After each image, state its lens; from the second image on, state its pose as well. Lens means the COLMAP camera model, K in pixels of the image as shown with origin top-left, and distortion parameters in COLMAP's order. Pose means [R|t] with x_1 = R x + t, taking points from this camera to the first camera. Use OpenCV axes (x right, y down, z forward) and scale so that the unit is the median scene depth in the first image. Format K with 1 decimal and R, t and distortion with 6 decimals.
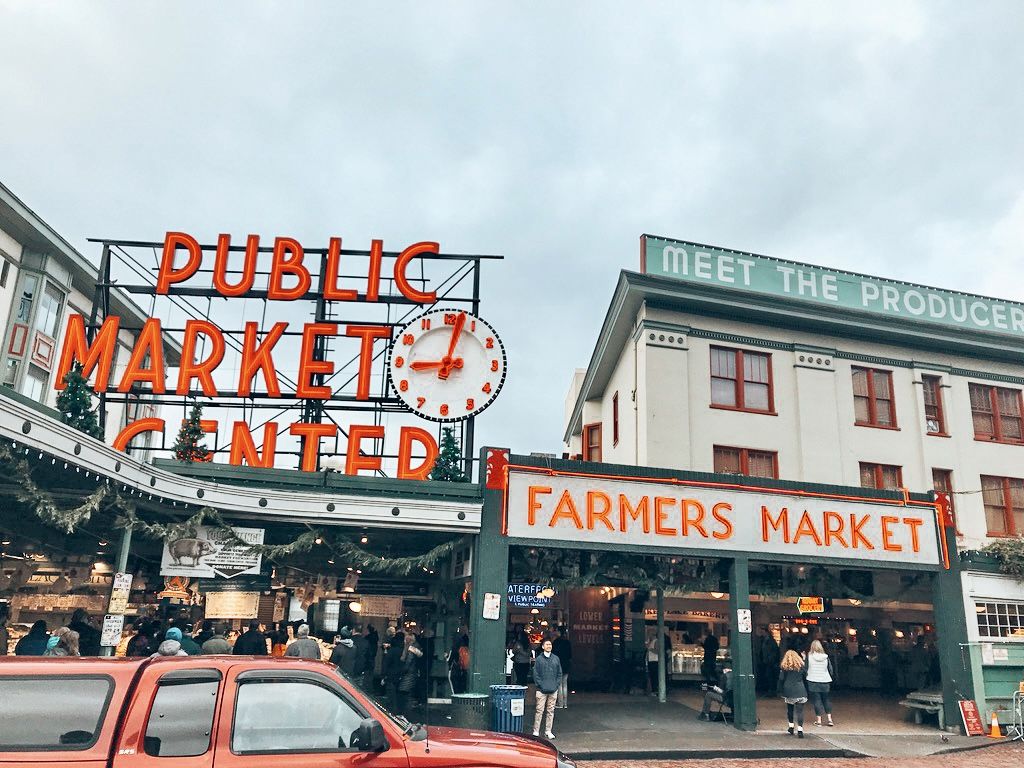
lens RADIAL K [[844.8, 0, 516.7], [0, 844.8, 377.5], [0, 0, 1]] dist [0.054847, -0.067080]
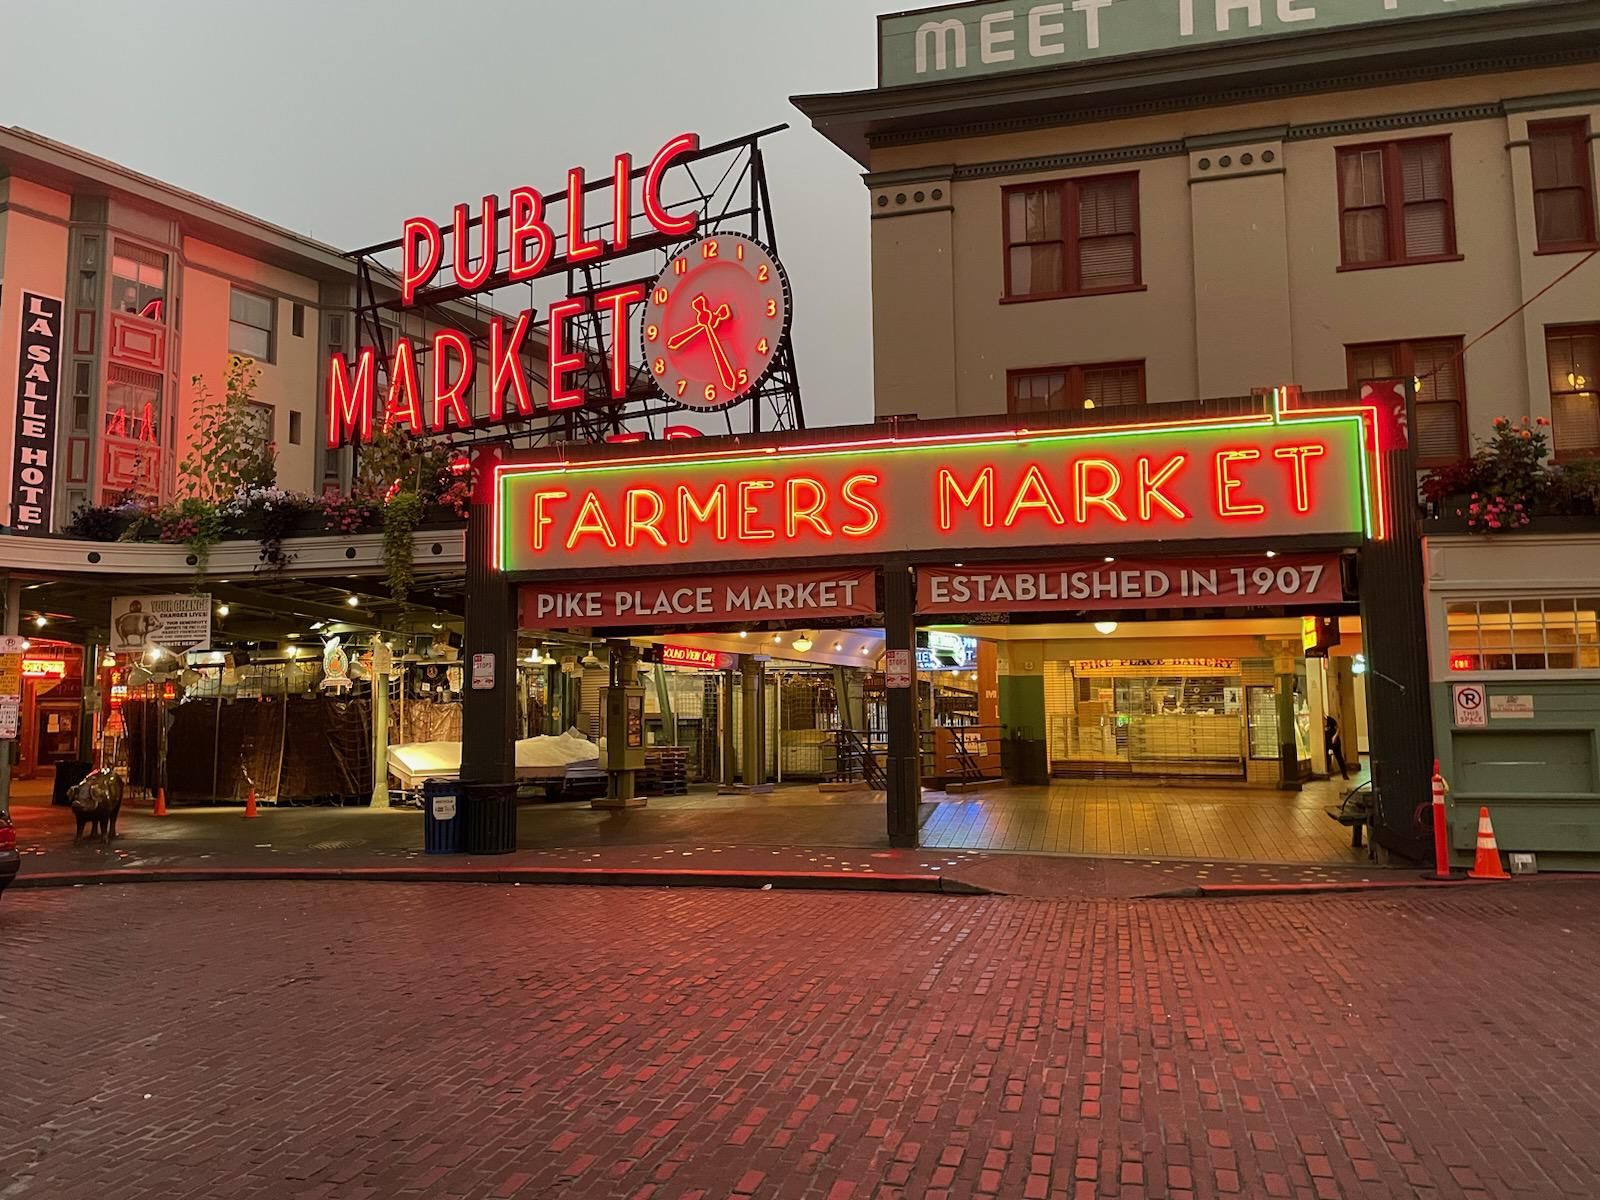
lens RADIAL K [[1215.6, 0, 802.0], [0, 1215.6, 576.8], [0, 0, 1]] dist [0.093961, -0.119346]
pose [[0.844882, -0.098714, -0.525767, 0.458986], [0.187100, 0.975283, 0.117549, 0.080275], [0.501167, -0.197685, 0.842468, 0.195830]]
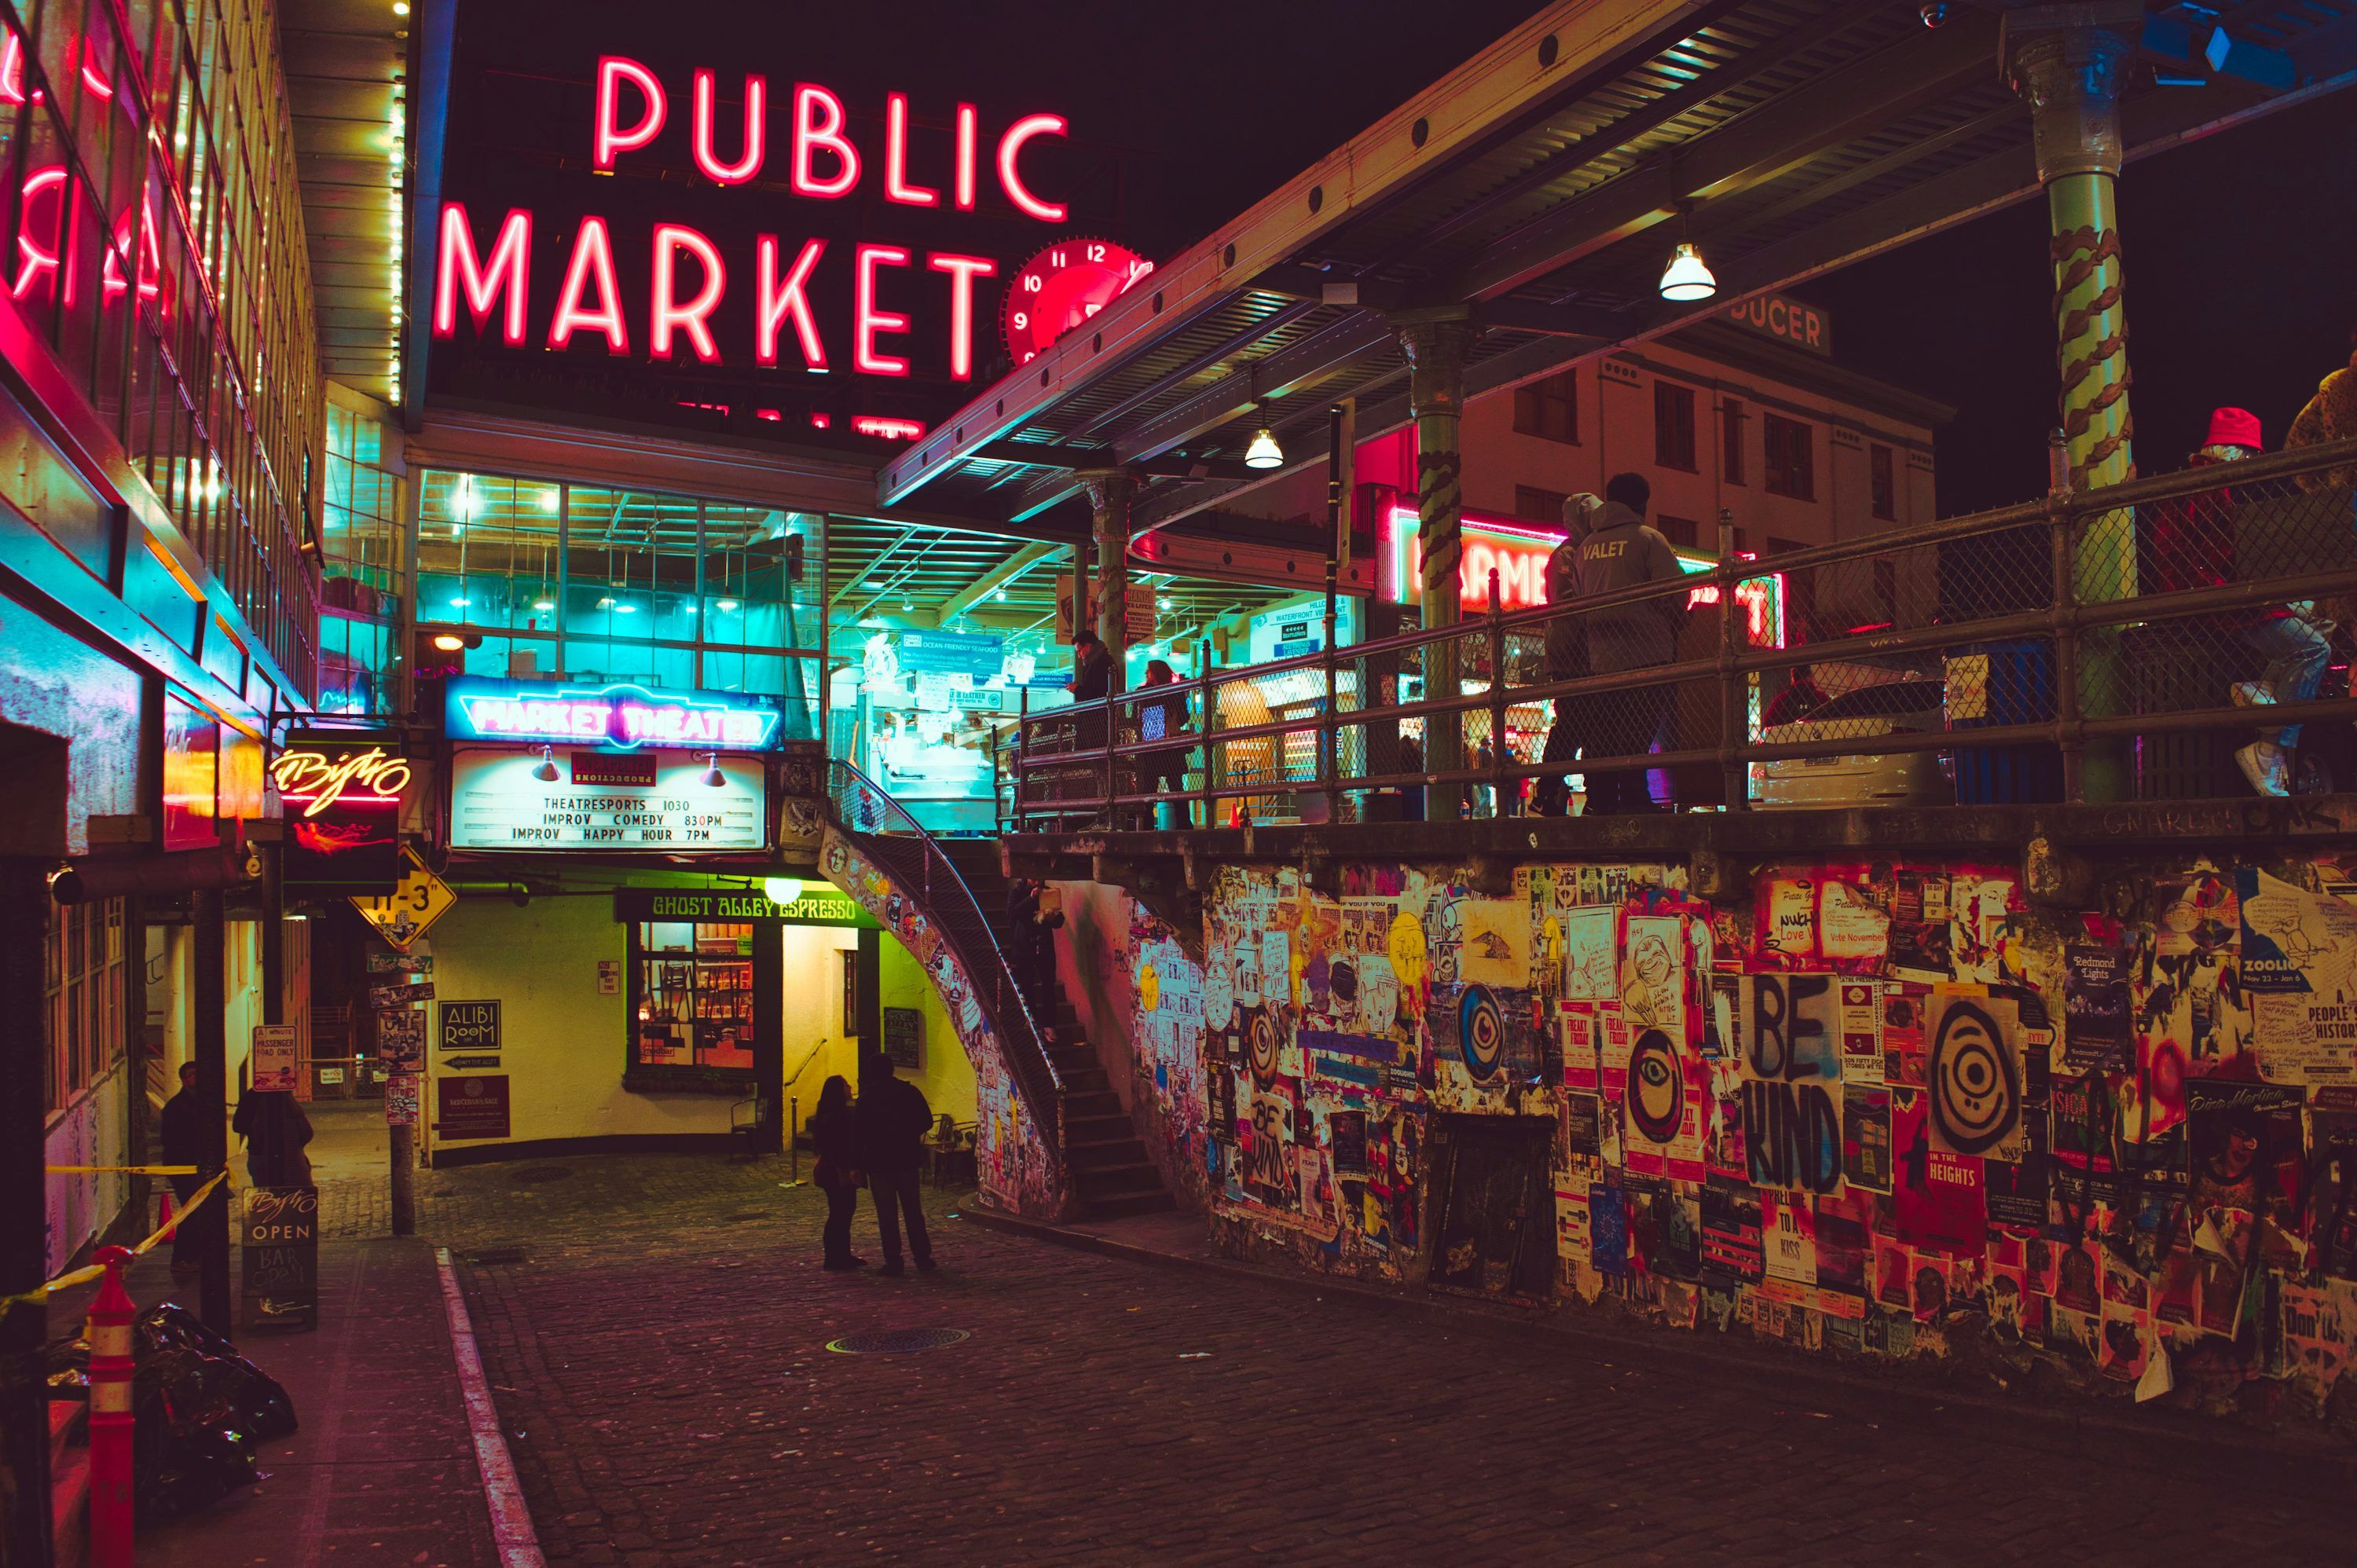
lens RADIAL K [[1832.2, 0, 1176.5], [0, 1832.2, 764.6], [0, 0, 1]] dist [-0.152718, -0.004071]
pose [[0.924204, -0.019061, 0.381423, -0.535475], [-0.079127, 0.967523, 0.240079, -0.031736], [-0.373612, -0.252063, 0.892681, -0.273719]]
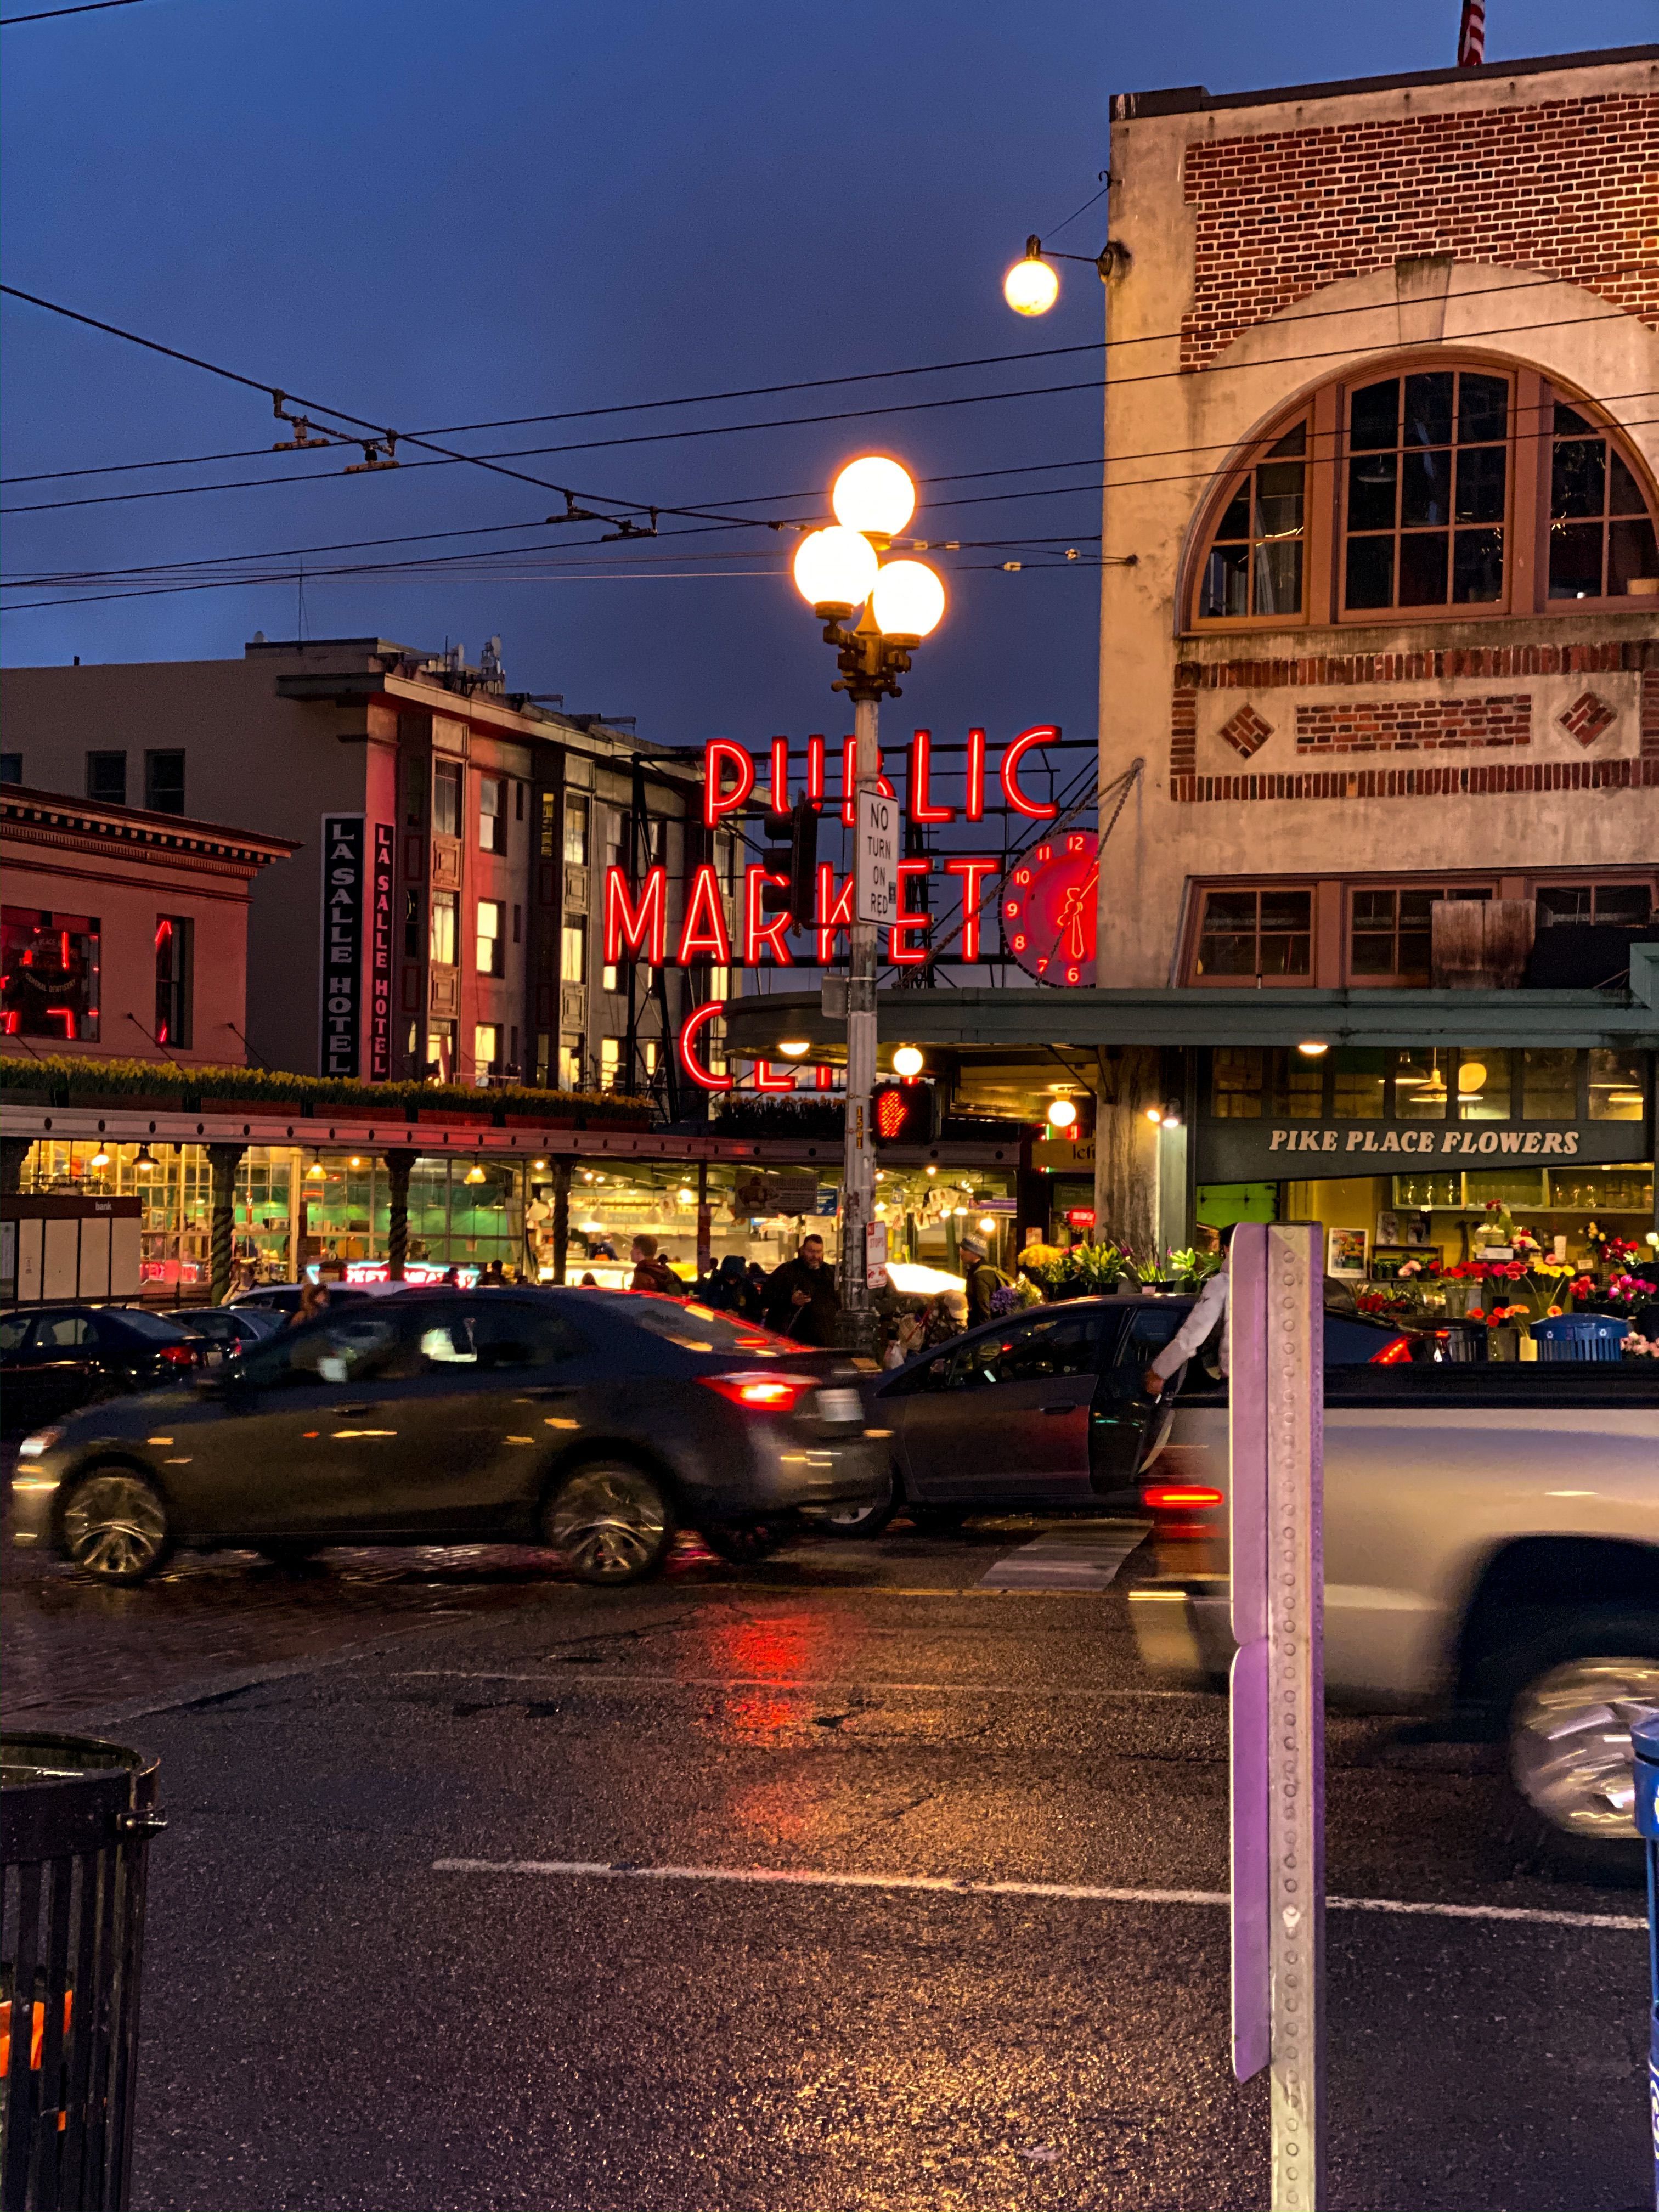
lens RADIAL K [[3338.9, 0, 831.1], [0, 3338.9, 1104.0], [0, 0, 1]] dist [0.156921, -0.045605]
pose [[0.920566, -0.023460, -0.389883, 0.848685], [0.120946, 0.966255, 0.227429, -0.537313], [0.371391, -0.256518, 0.892338, -1.703897]]
